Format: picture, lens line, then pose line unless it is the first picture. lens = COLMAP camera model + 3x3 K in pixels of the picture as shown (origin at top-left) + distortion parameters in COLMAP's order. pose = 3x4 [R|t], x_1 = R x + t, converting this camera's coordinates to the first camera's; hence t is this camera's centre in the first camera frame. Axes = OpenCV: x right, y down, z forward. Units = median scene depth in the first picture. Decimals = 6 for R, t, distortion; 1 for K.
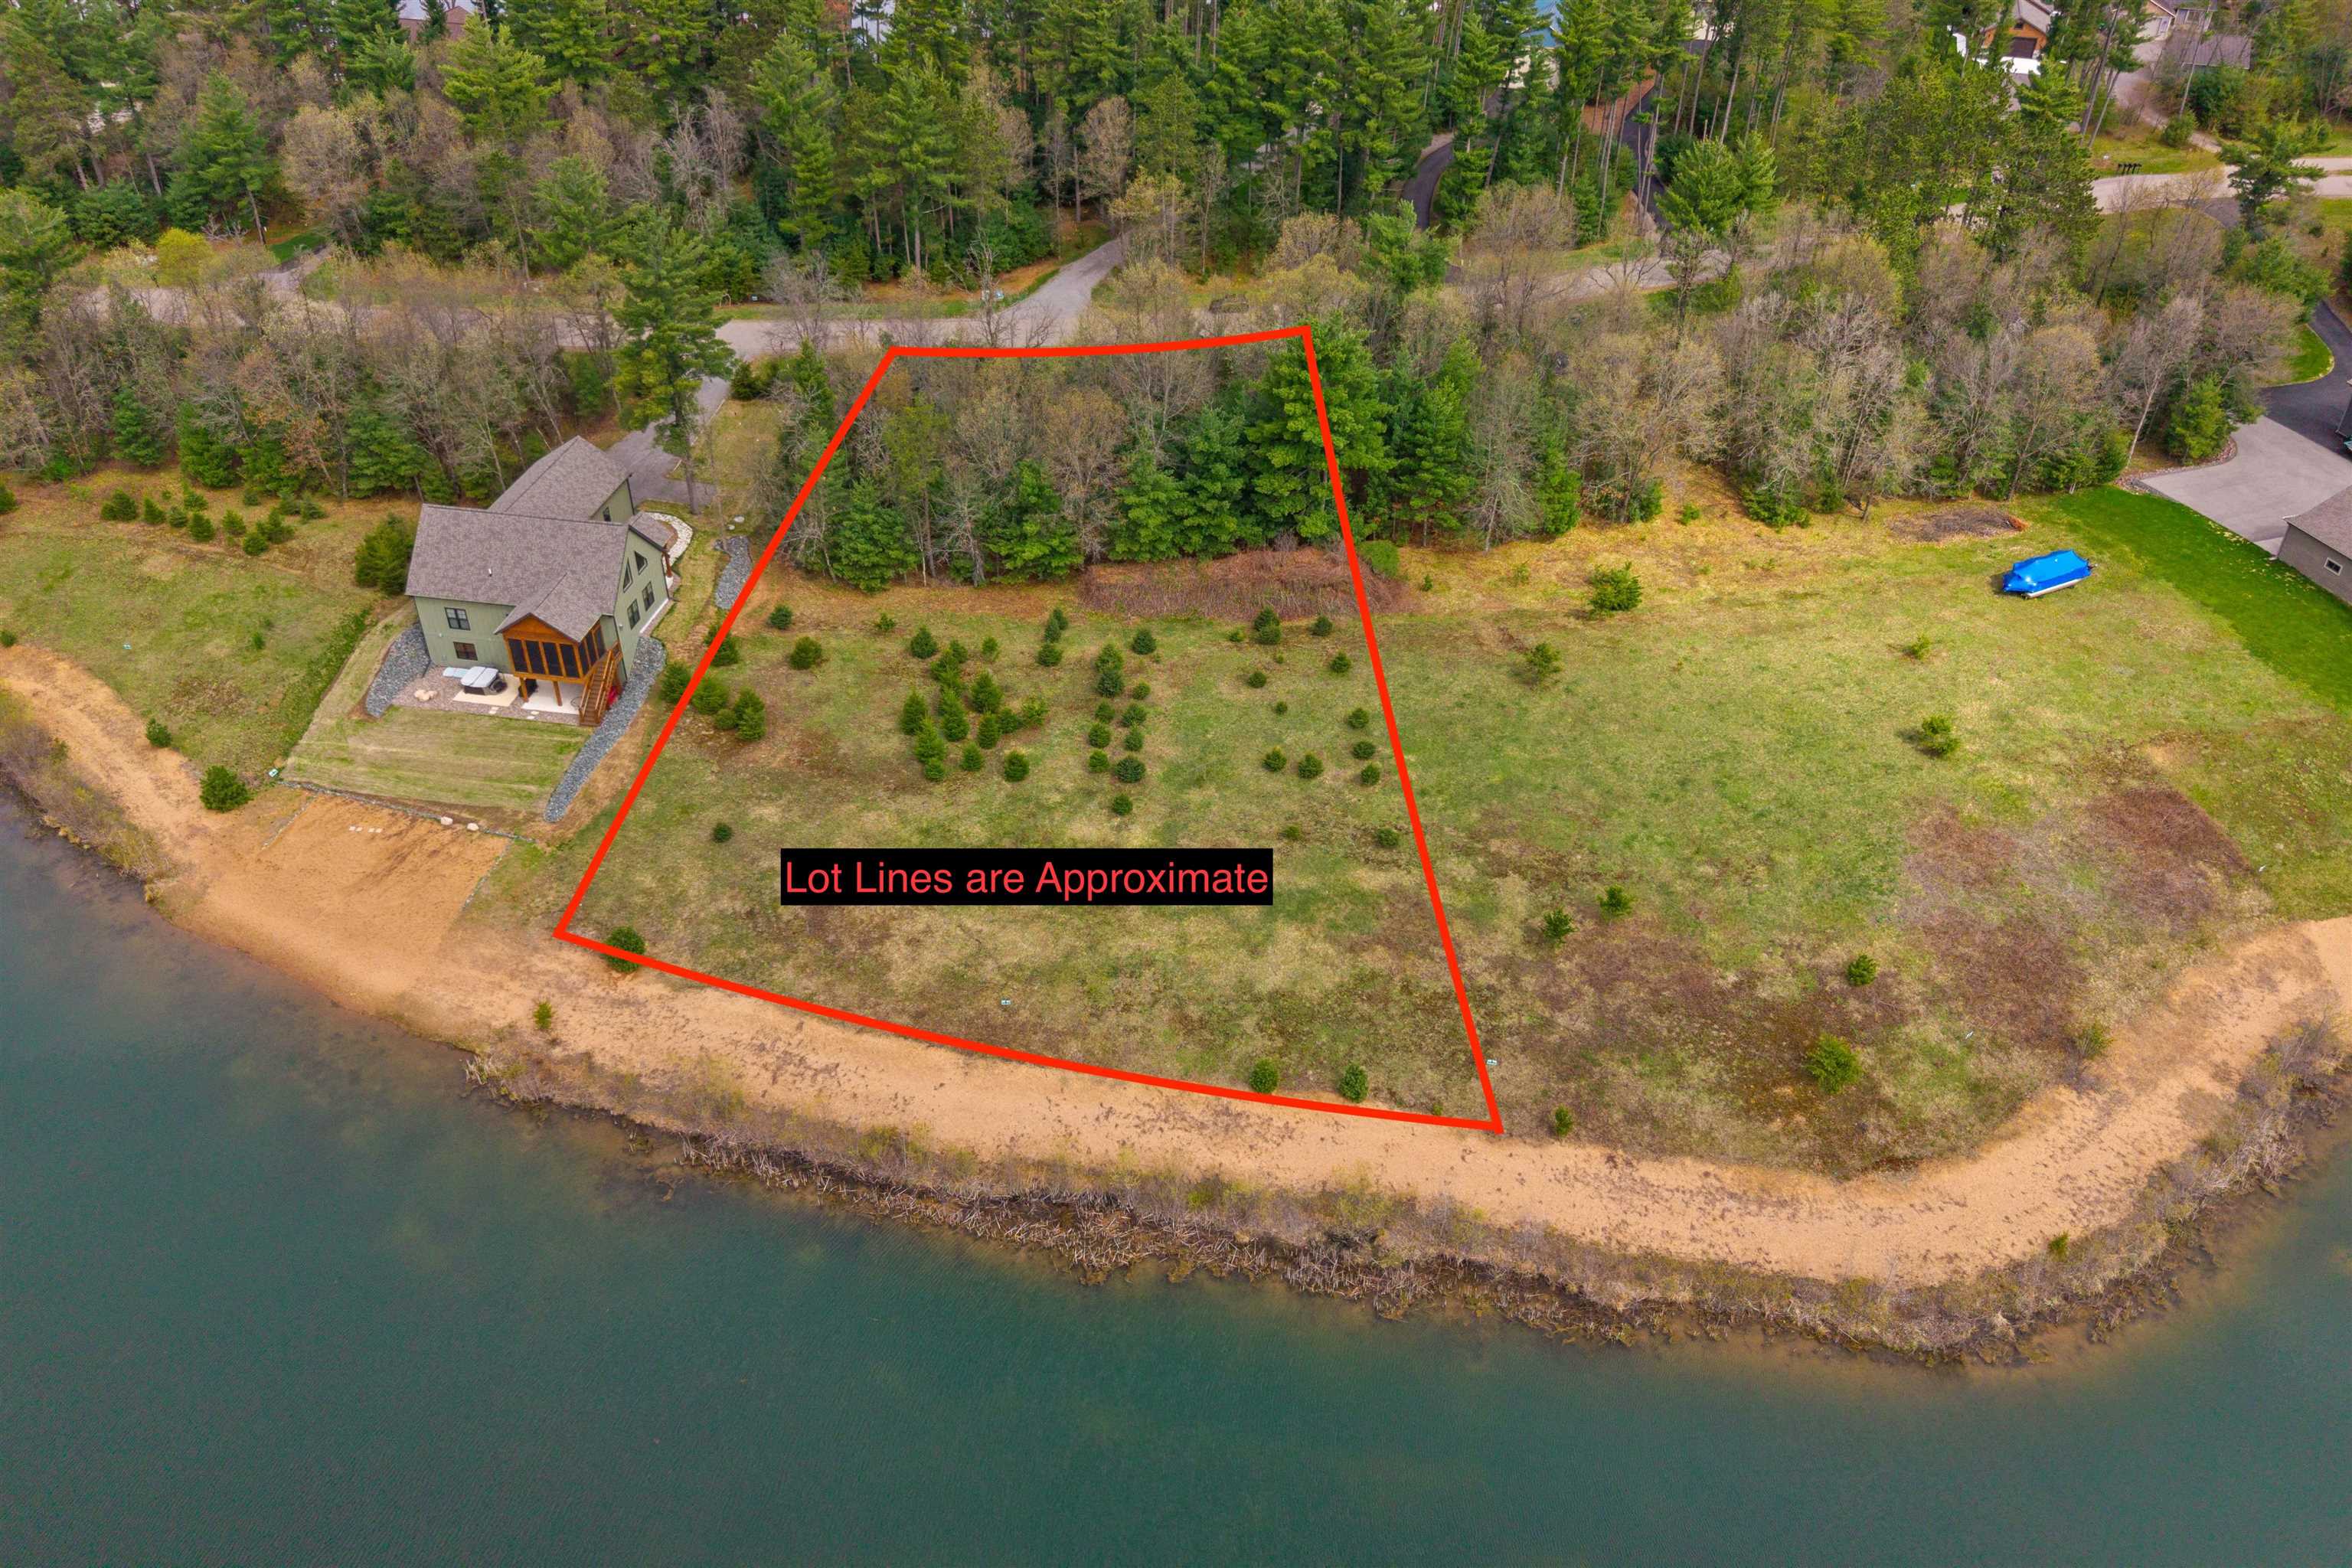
lens RADIAL K [[1859.3, 0, 1176.0], [0, 1859.3, 784.0], [0, 0, 1]] dist [0.032152, -0.048039]
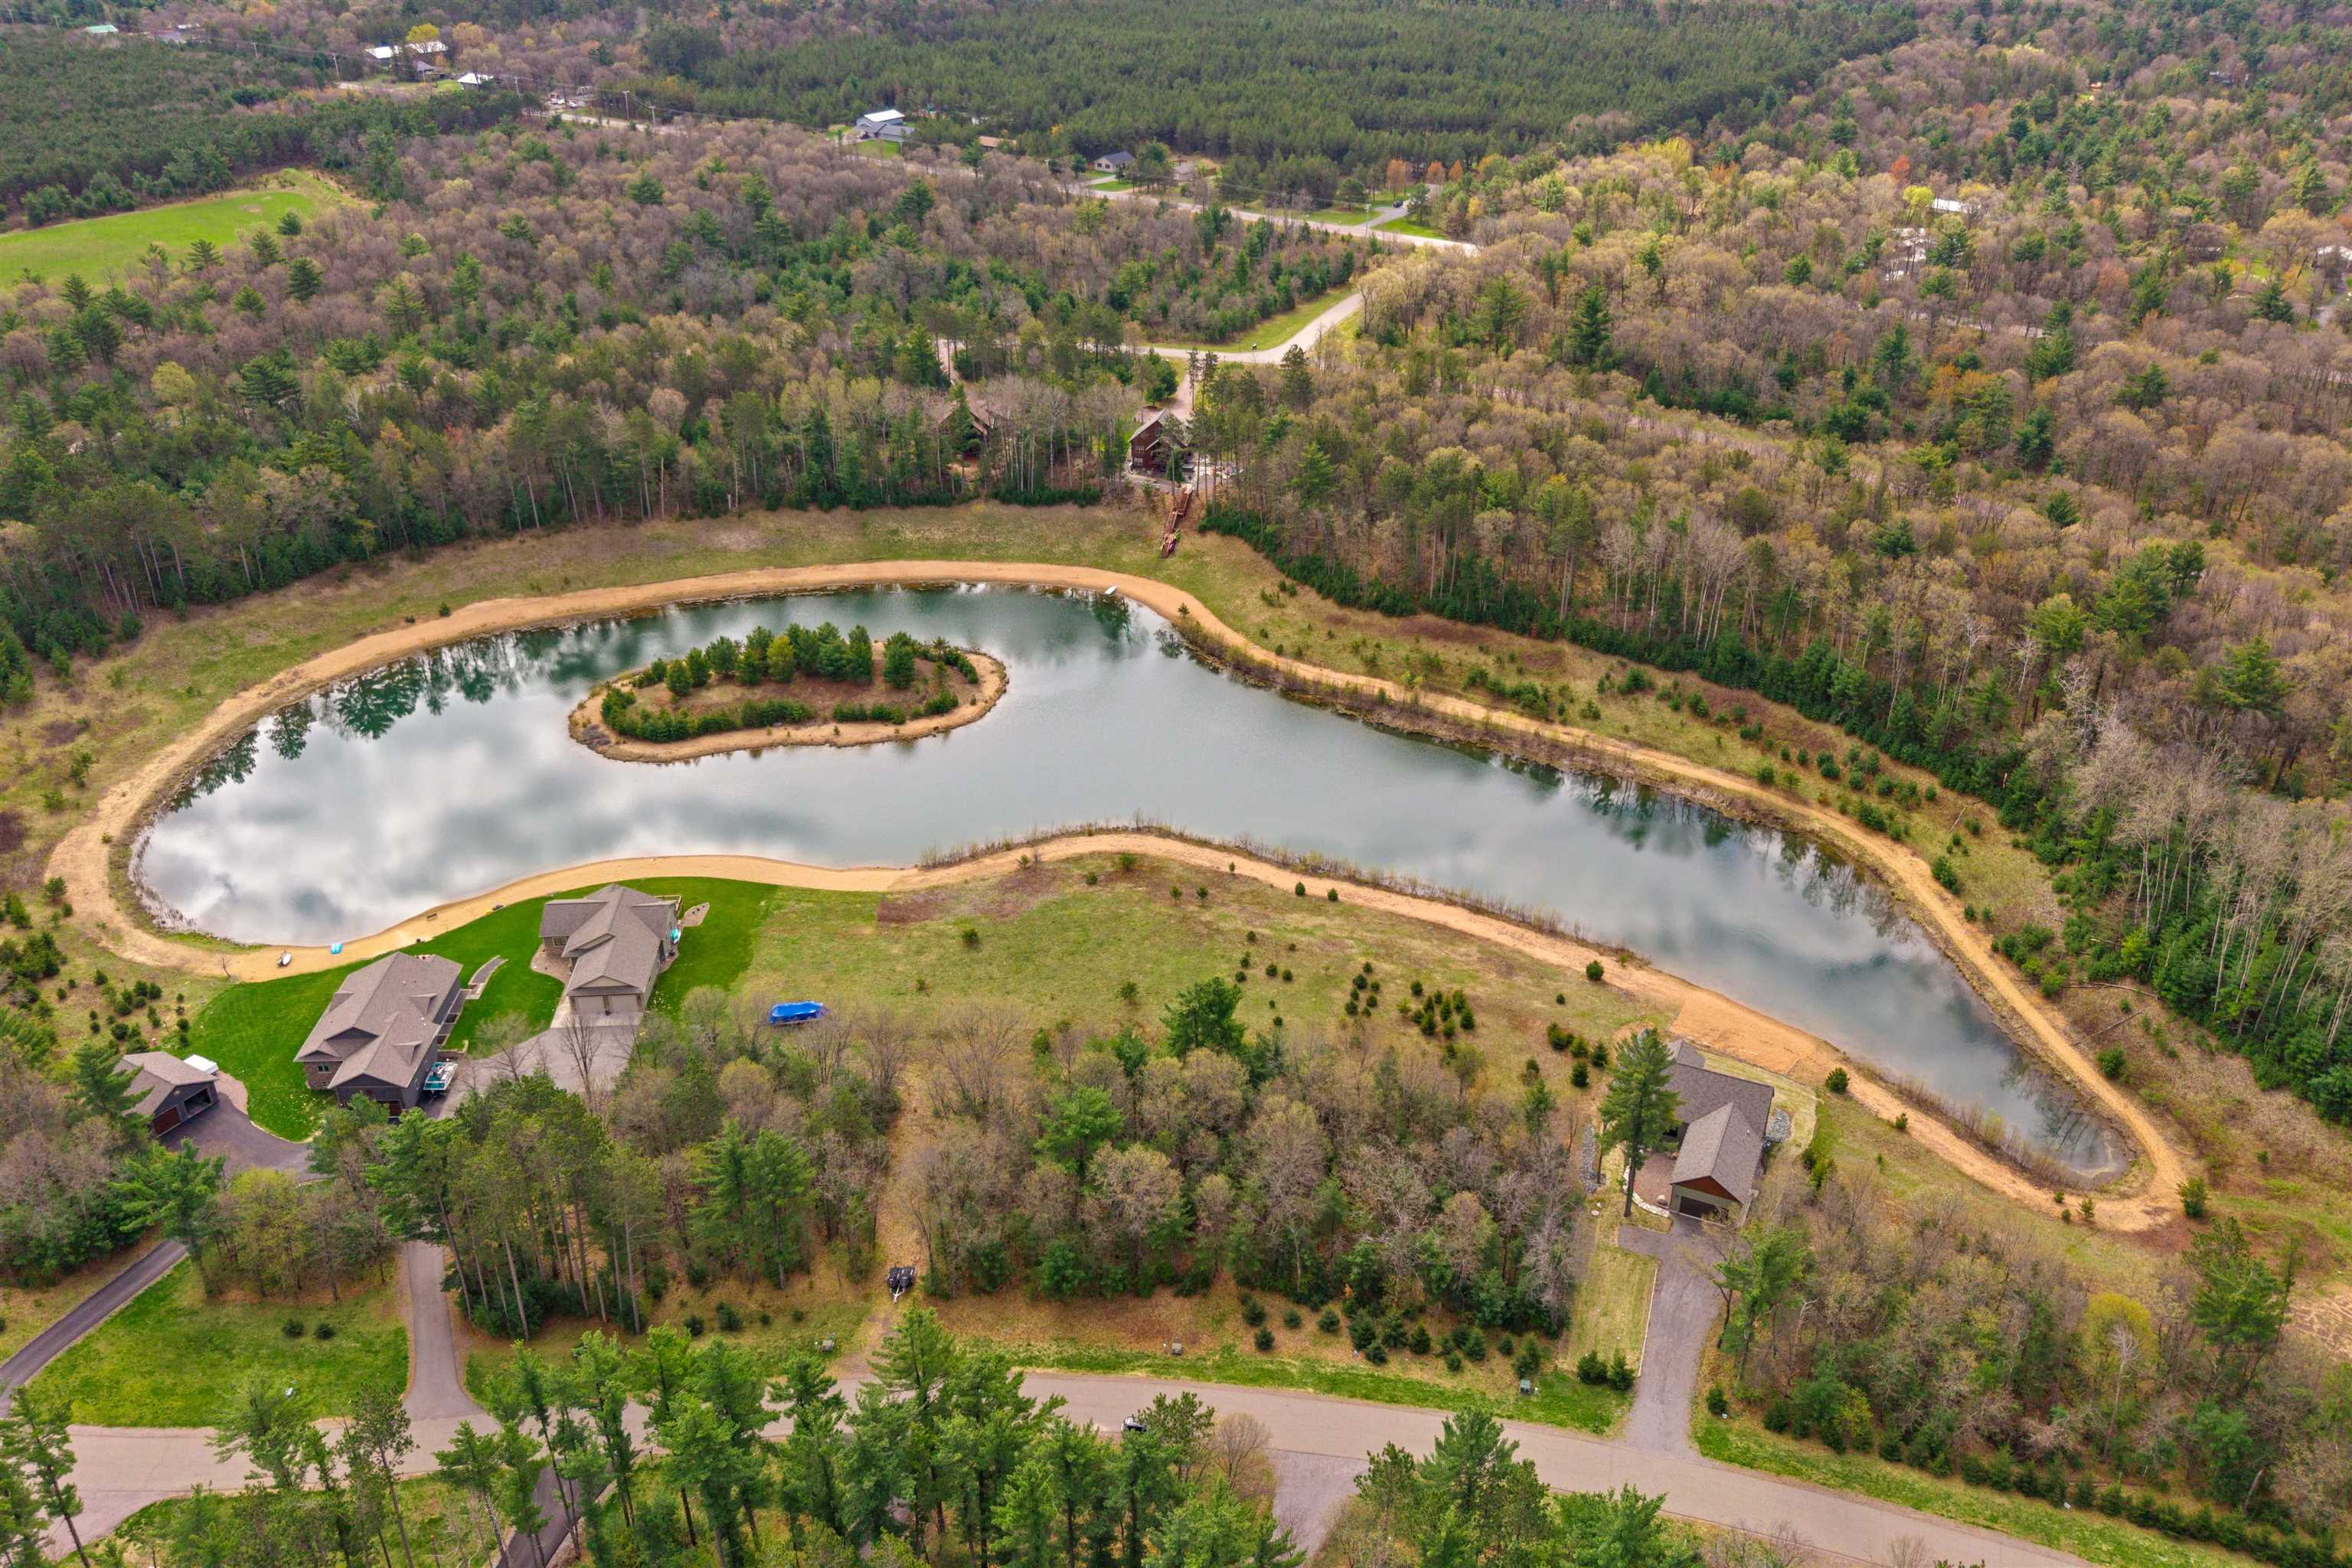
lens RADIAL K [[1848.5, 0, 1179.9], [0, 1848.5, 773.6], [0, 0, 1]] dist [0.145175, -0.354297]
pose [[-0.968867, -0.127280, 0.212360, -0.205909], [0.135810, 0.443947, 0.885701, -1.685575], [-0.207008, 0.886967, -0.412840, 1.469181]]
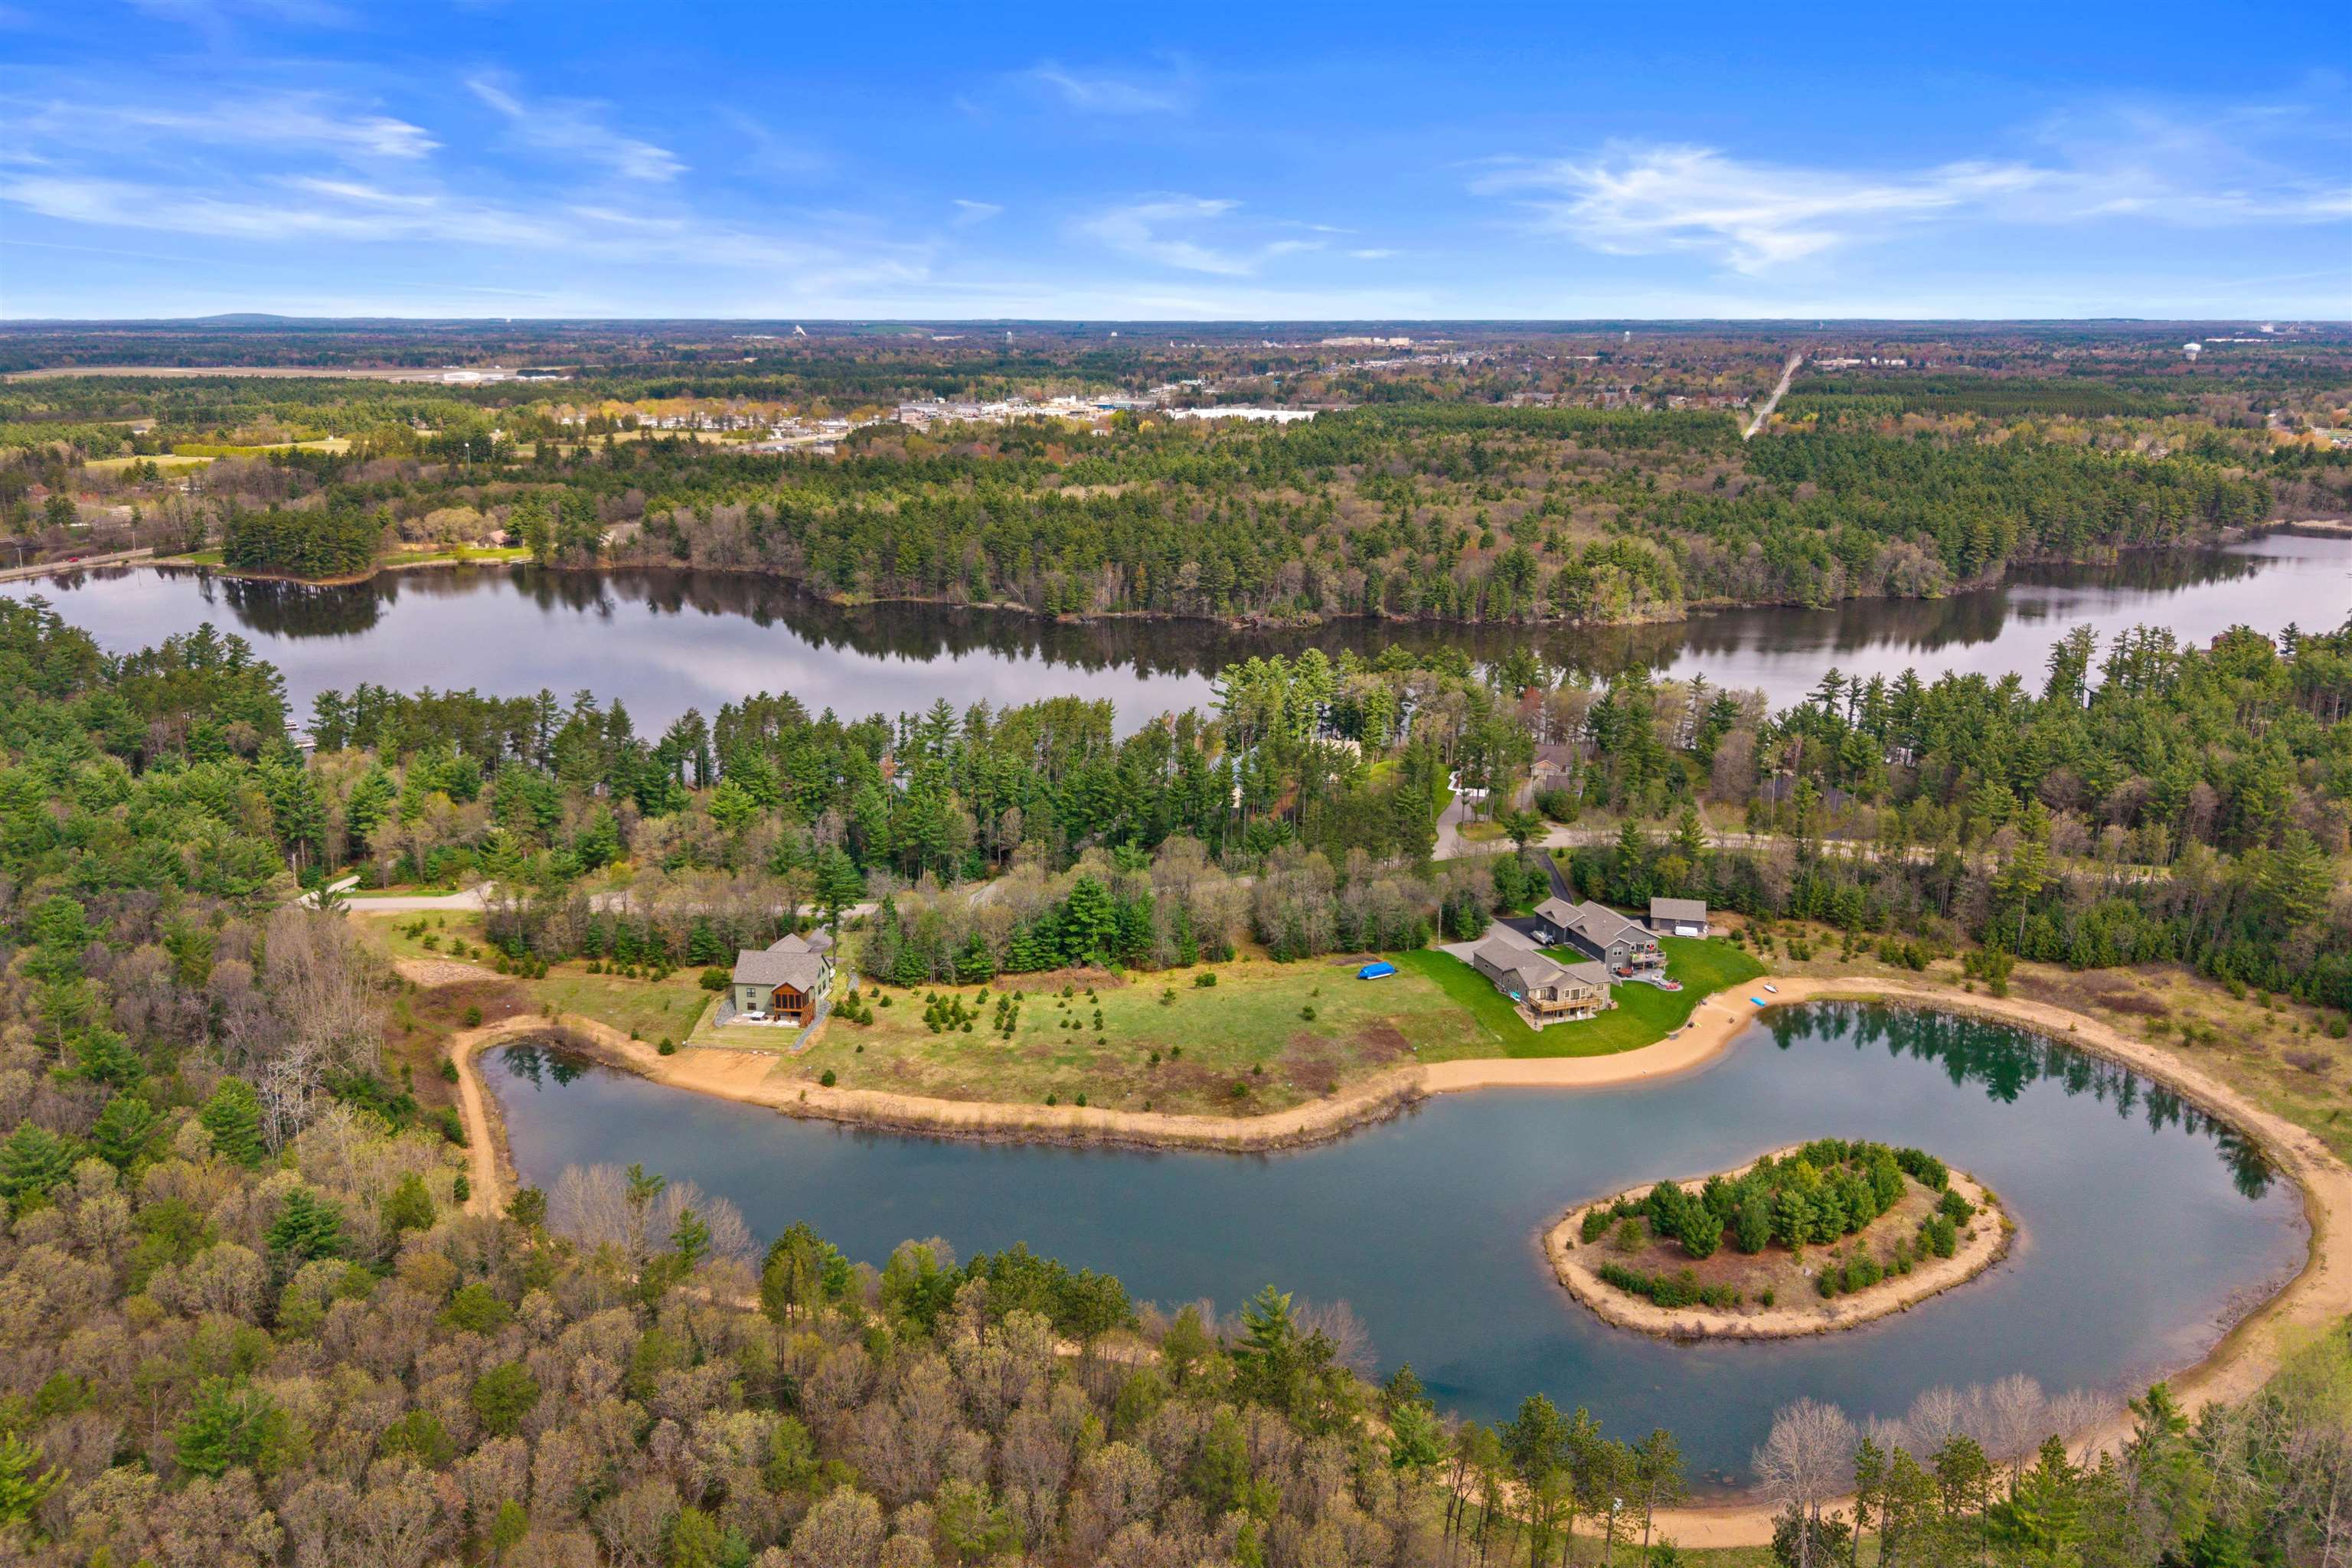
lens RADIAL K [[1848.5, 0, 1179.9], [0, 1848.5, 773.6], [0, 0, 1]] dist [0.145175, -0.354297]
pose [[0.999223, -0.015531, 0.036218, 0.114117], [0.028284, 0.922610, -0.384695, 0.613598], [-0.027441, 0.385420, 0.922333, -1.445171]]
